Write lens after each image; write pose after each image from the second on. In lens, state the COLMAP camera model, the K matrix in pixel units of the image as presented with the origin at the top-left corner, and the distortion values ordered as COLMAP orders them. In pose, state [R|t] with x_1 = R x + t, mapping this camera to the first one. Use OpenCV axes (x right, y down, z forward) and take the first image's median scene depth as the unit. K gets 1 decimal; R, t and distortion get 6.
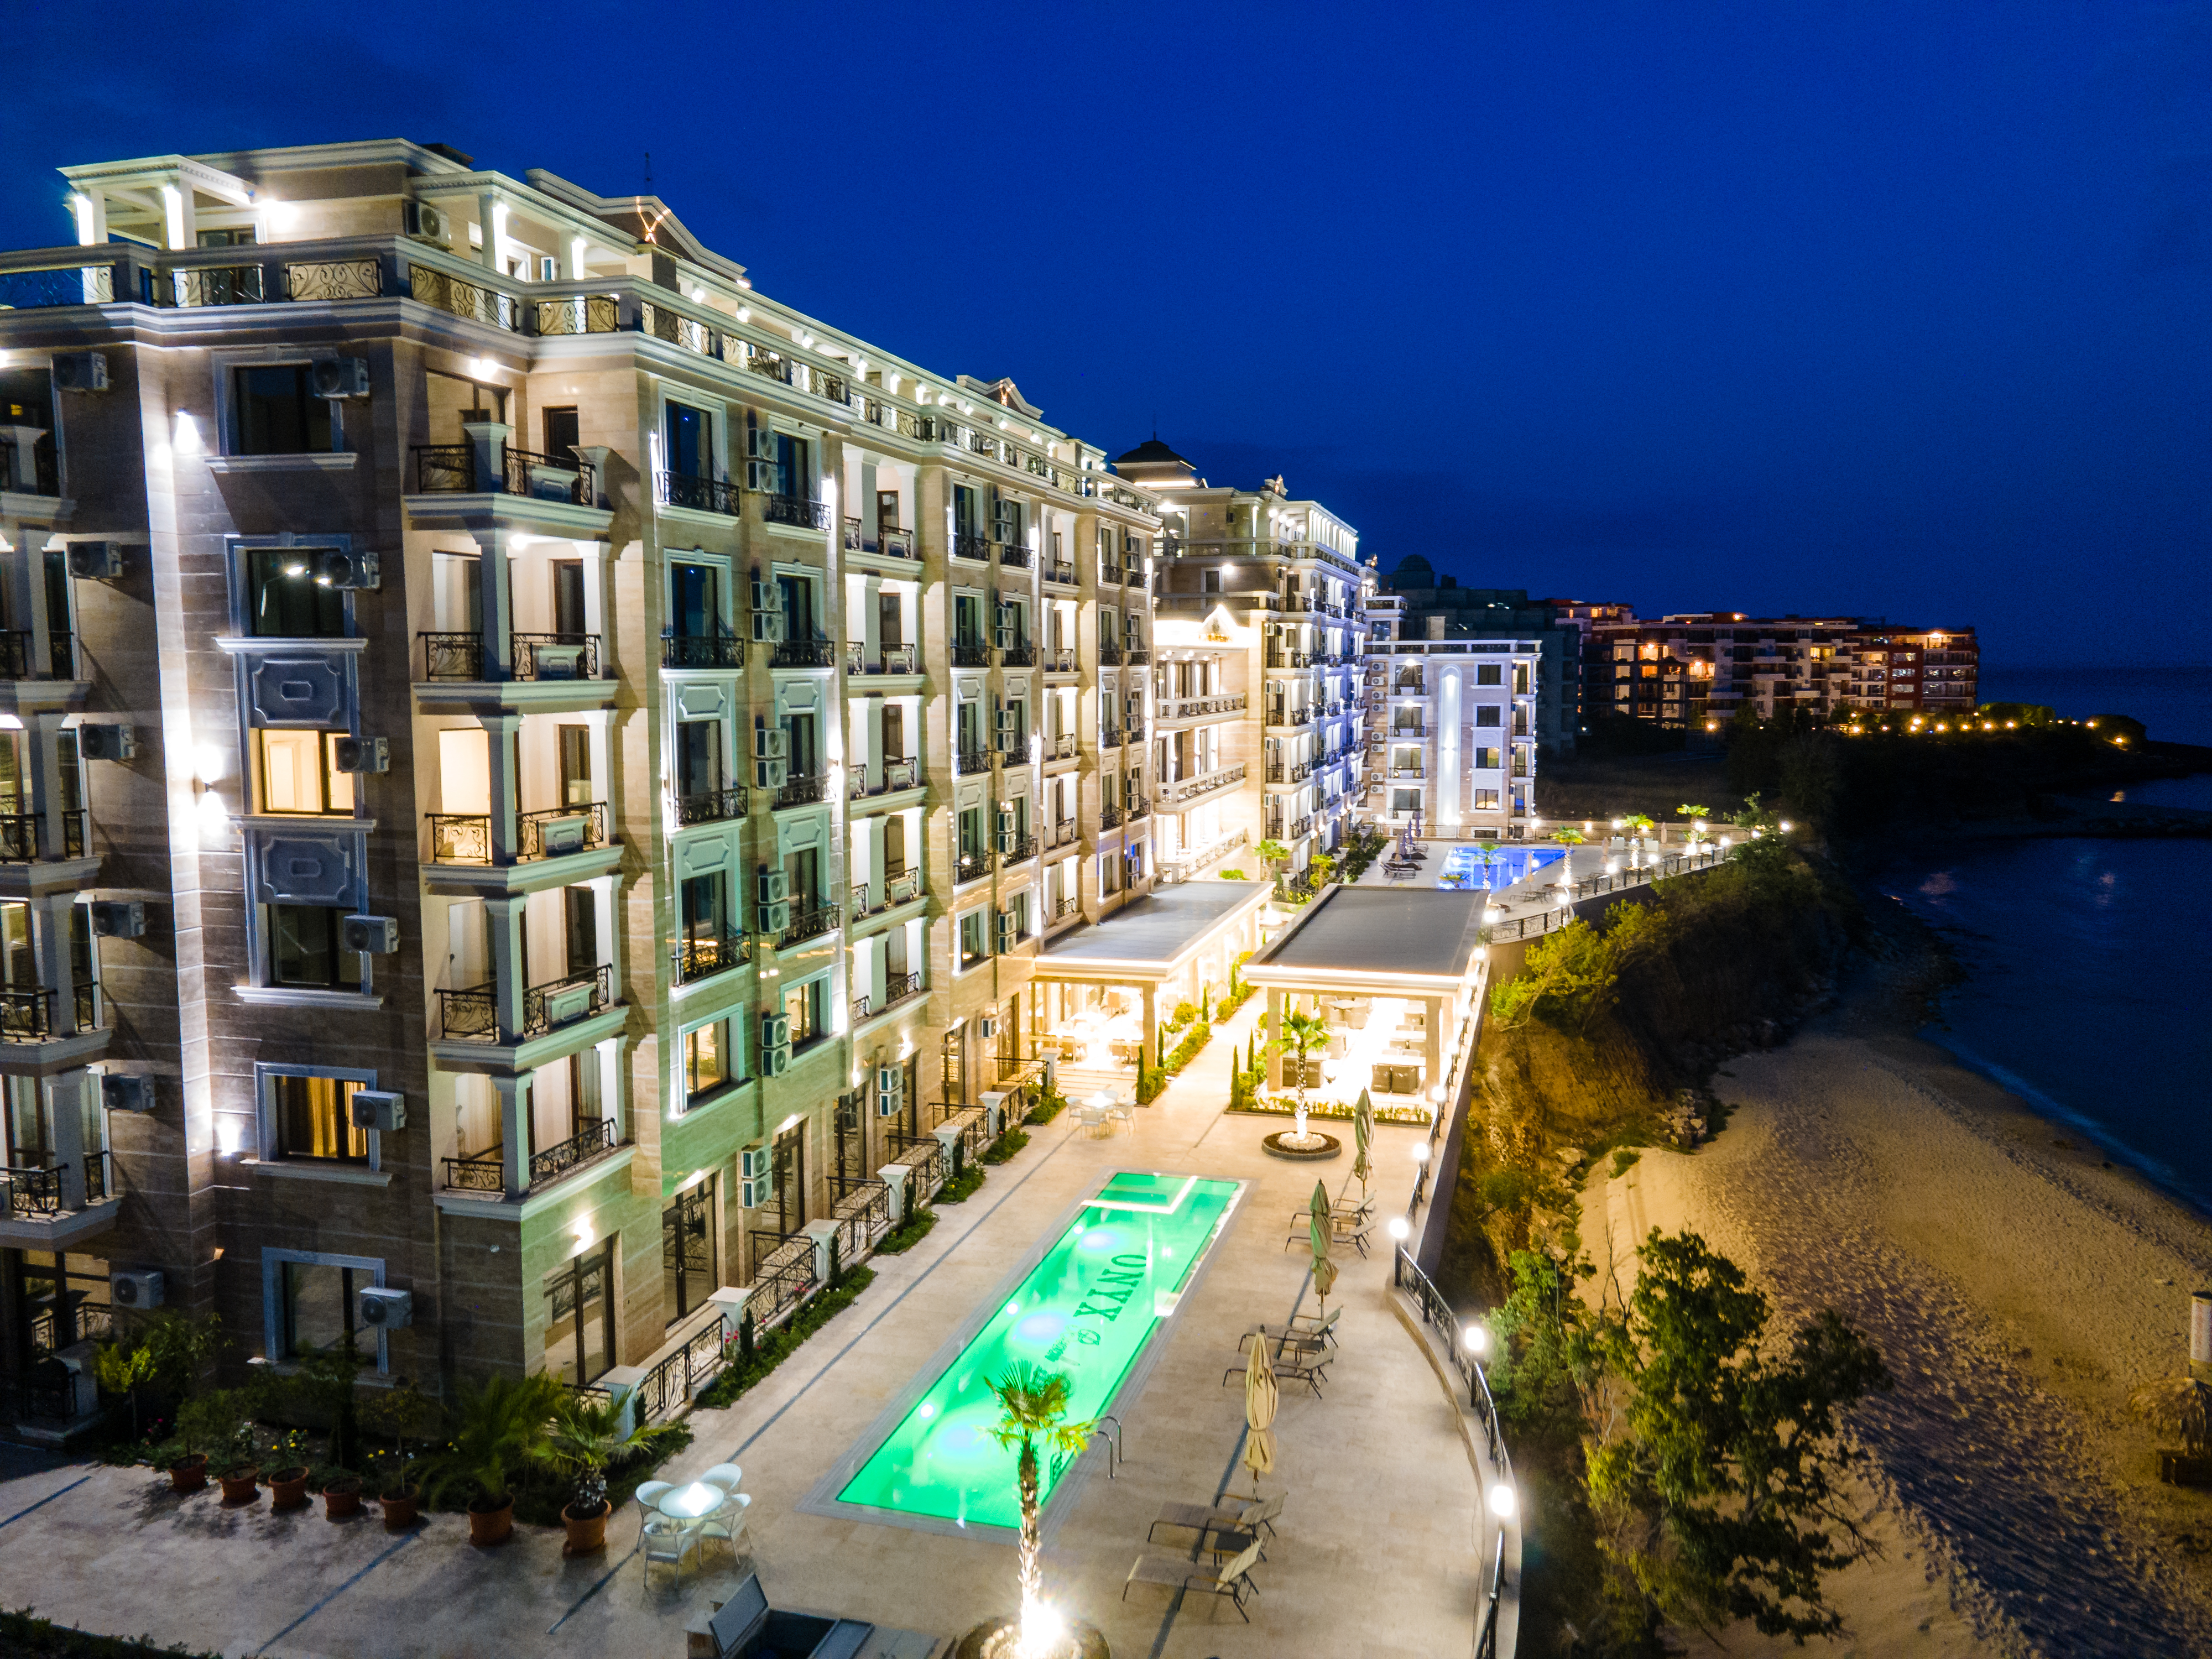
lens RADIAL K [[1603.4, 0, 1102.7], [0, 1603.4, 828.1], [0, 0, 1]] dist [0.035647, 0.018484]
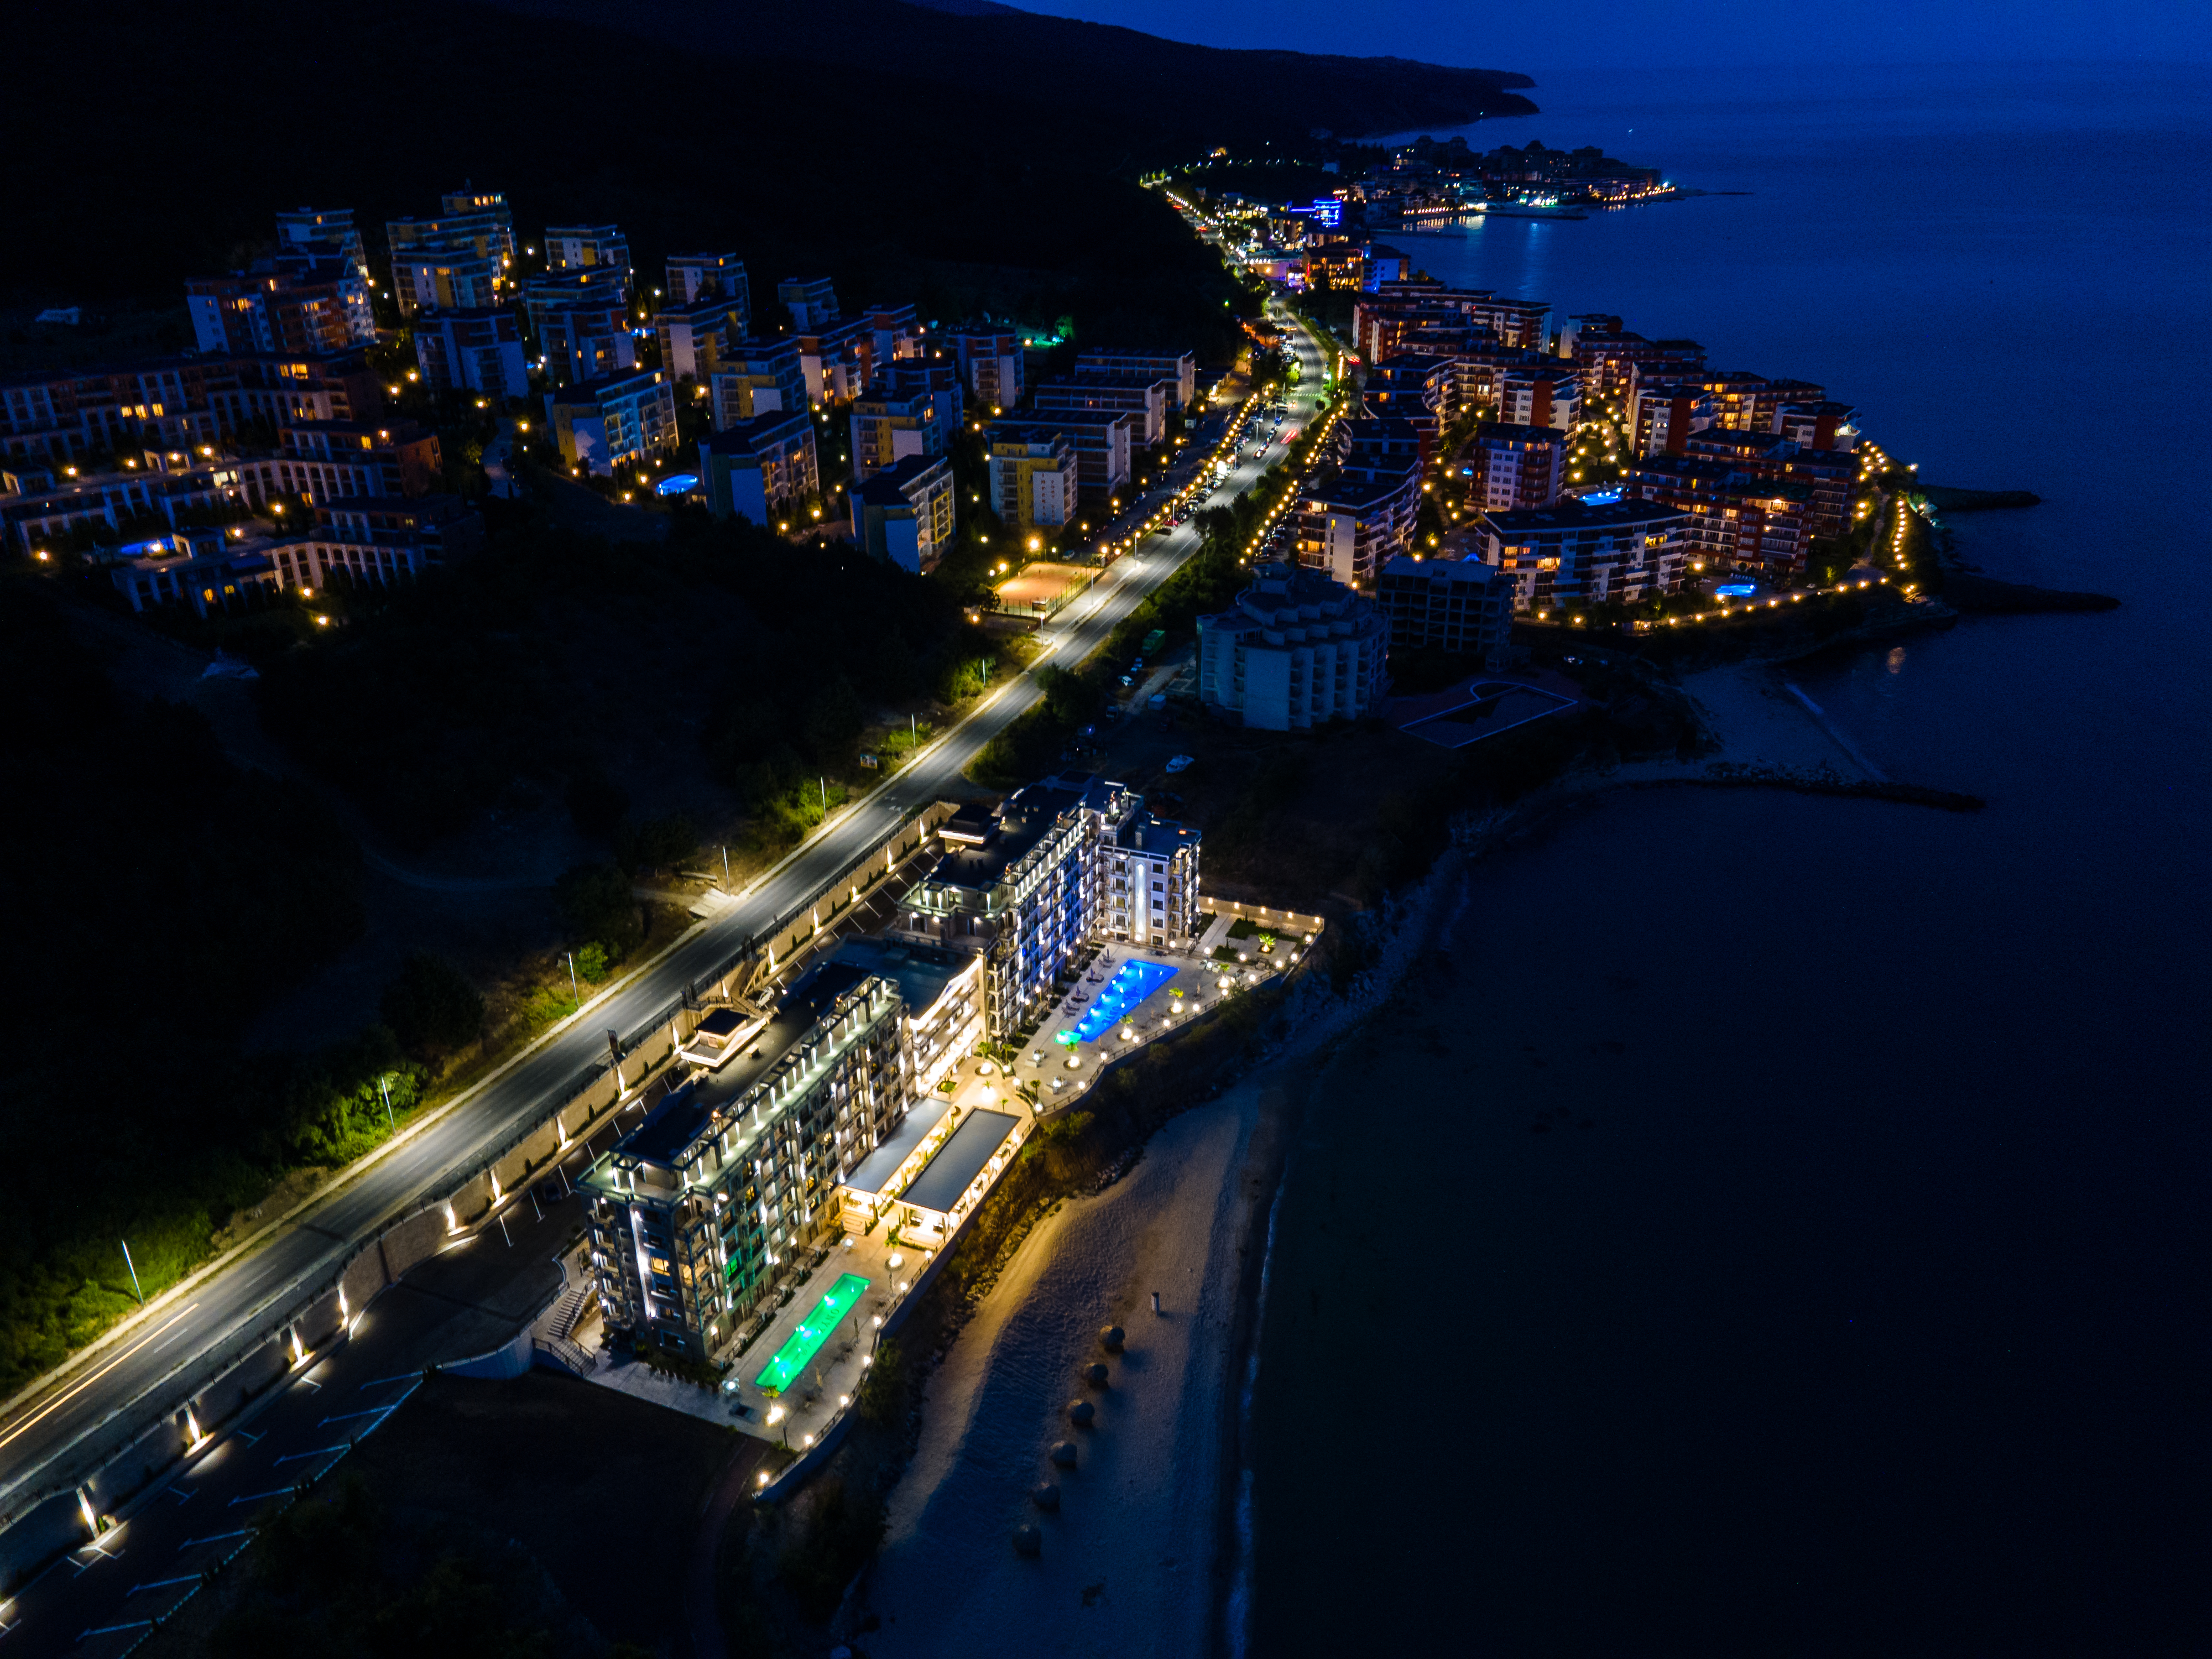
lens RADIAL K [[1603.4, 0, 1103.1], [0, 1603.4, 825.3], [0, 0, 1]] dist [0.035647, 0.018484]
pose [[0.993468, 0.043014, -0.105696, 0.782394], [-0.005783, 0.944023, 0.329828, -1.657198], [0.113967, -0.327063, 0.938105, -1.794826]]
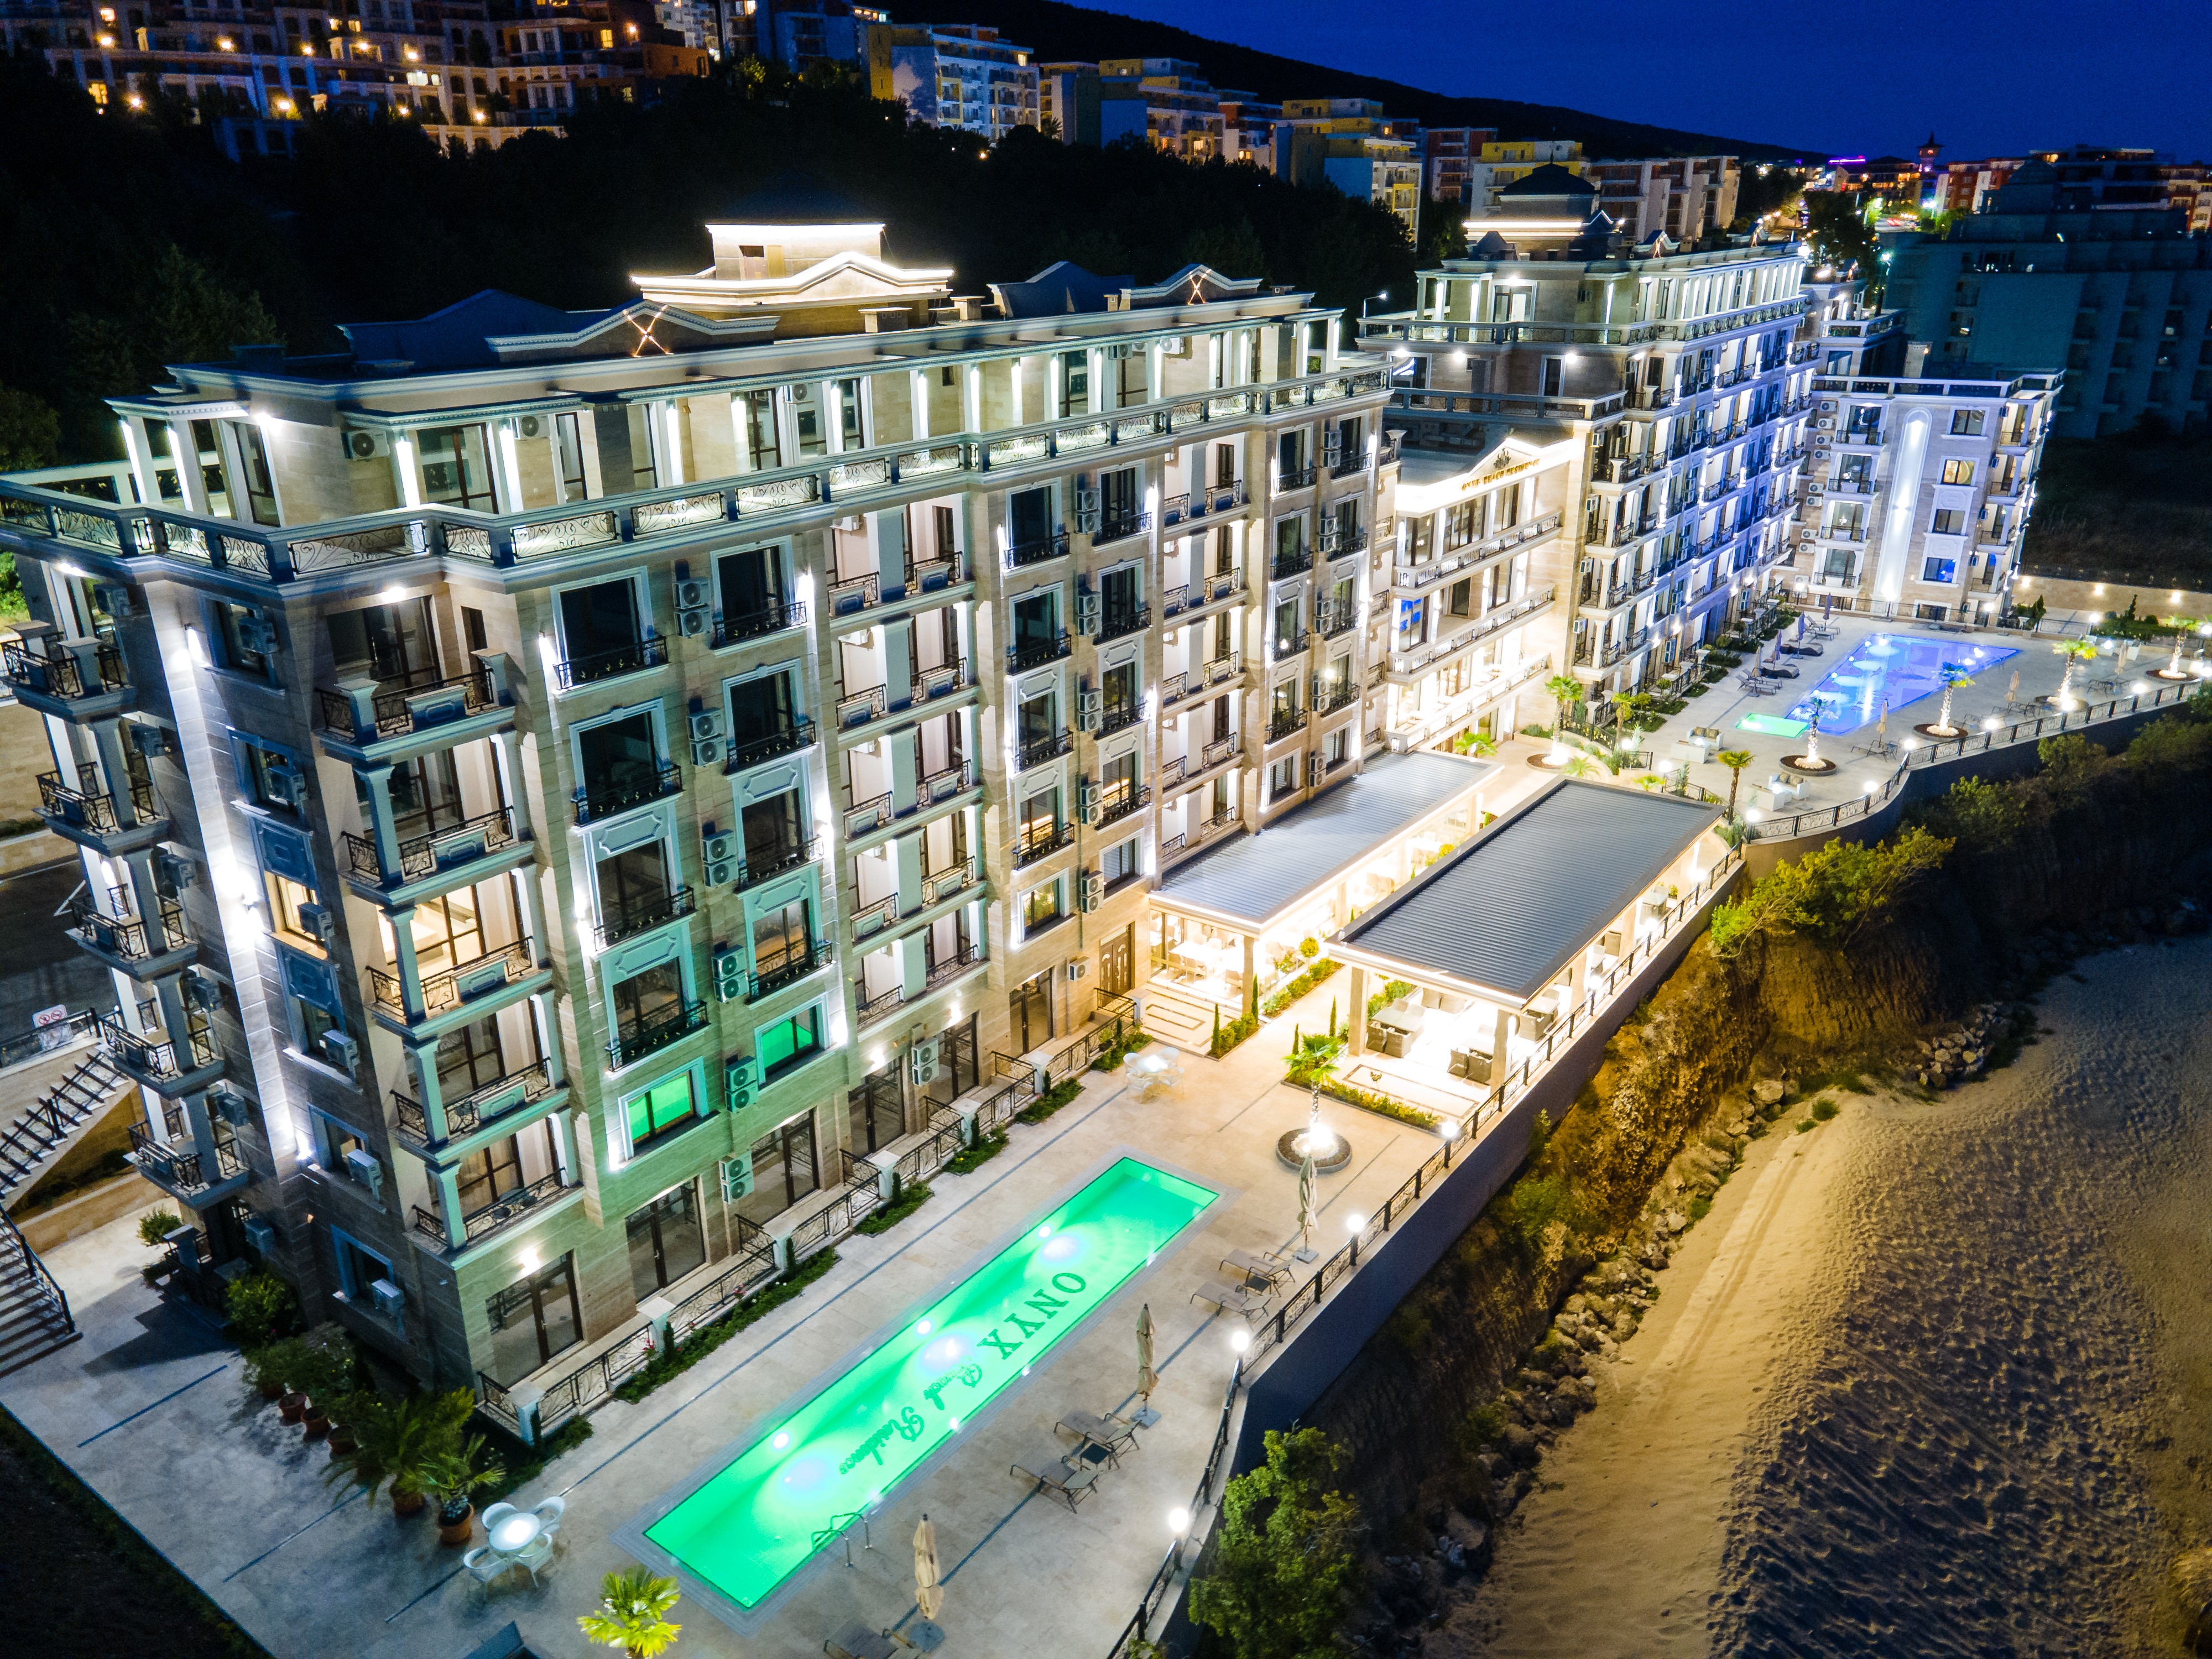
lens RADIAL K [[1603.4, 0, 1107.3], [0, 1603.4, 829.1], [0, 0, 1]] dist [0.035647, 0.018484]
pose [[0.938805, 0.122254, -0.322024, 0.240576], [-0.031757, 0.961633, 0.272494, -0.222183], [0.342982, -0.245593, 0.906668, 0.041244]]
